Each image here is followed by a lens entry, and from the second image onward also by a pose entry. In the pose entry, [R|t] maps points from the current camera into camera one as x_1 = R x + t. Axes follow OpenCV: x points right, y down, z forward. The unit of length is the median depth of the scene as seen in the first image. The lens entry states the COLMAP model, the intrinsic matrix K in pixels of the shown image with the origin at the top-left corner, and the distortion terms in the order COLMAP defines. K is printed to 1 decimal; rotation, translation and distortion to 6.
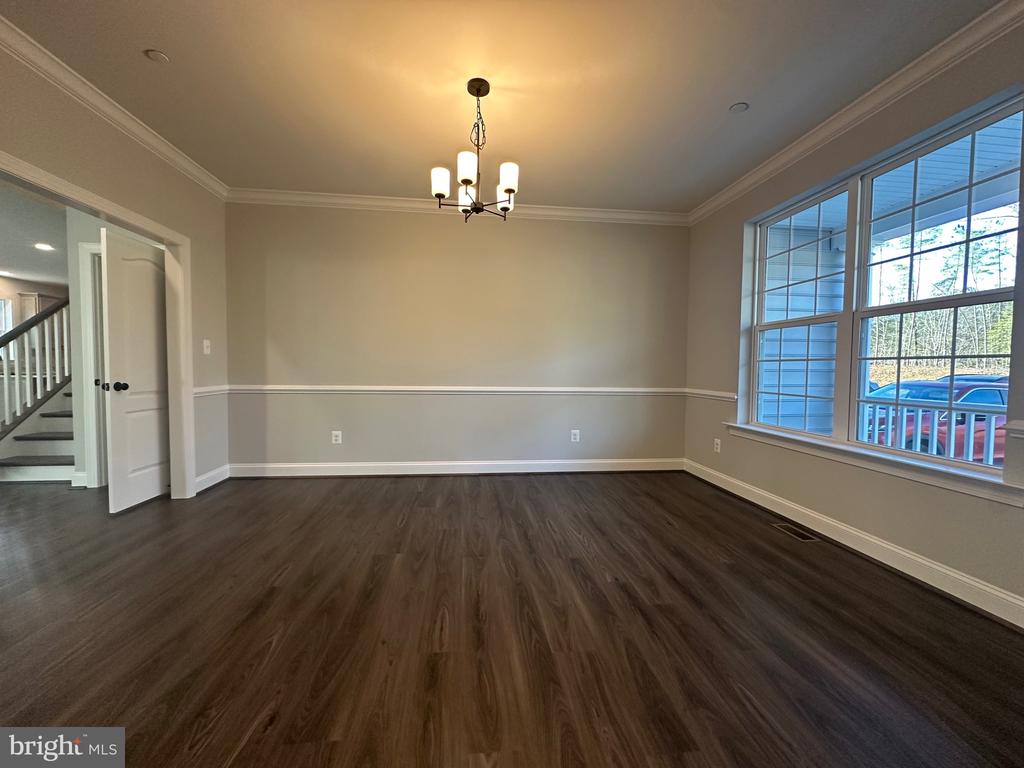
lens RADIAL K [[410.5, 0, 512.0], [0, 410.5, 384.0], [0, 0, 1]] dist [-0.001094, -0.000046]
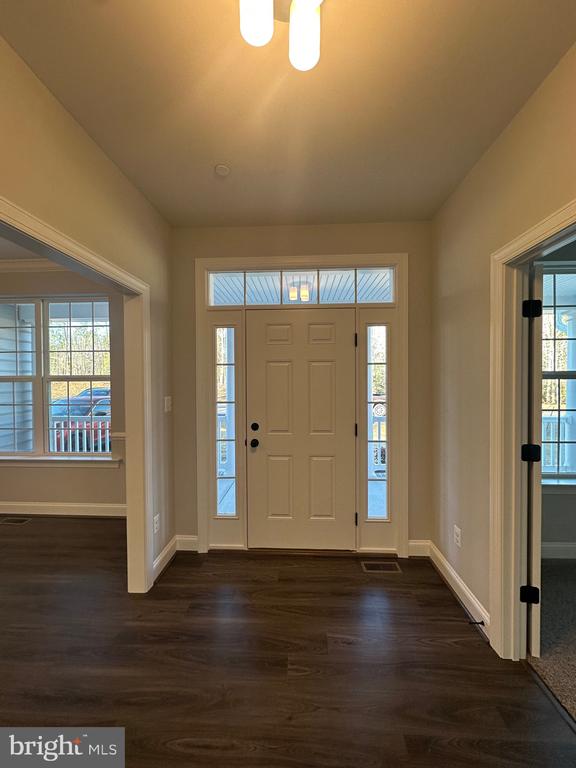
lens RADIAL K [[307.8, 0, 288.0], [0, 307.8, 384.0], [0, 0, 1]] dist [-0.001094, -0.000046]
pose [[0.164441, -0.027224, 0.986011, -0.289435], [0.041770, 0.998915, 0.020614, -0.145139], [-0.985502, 0.037796, 0.165399, -0.243560]]
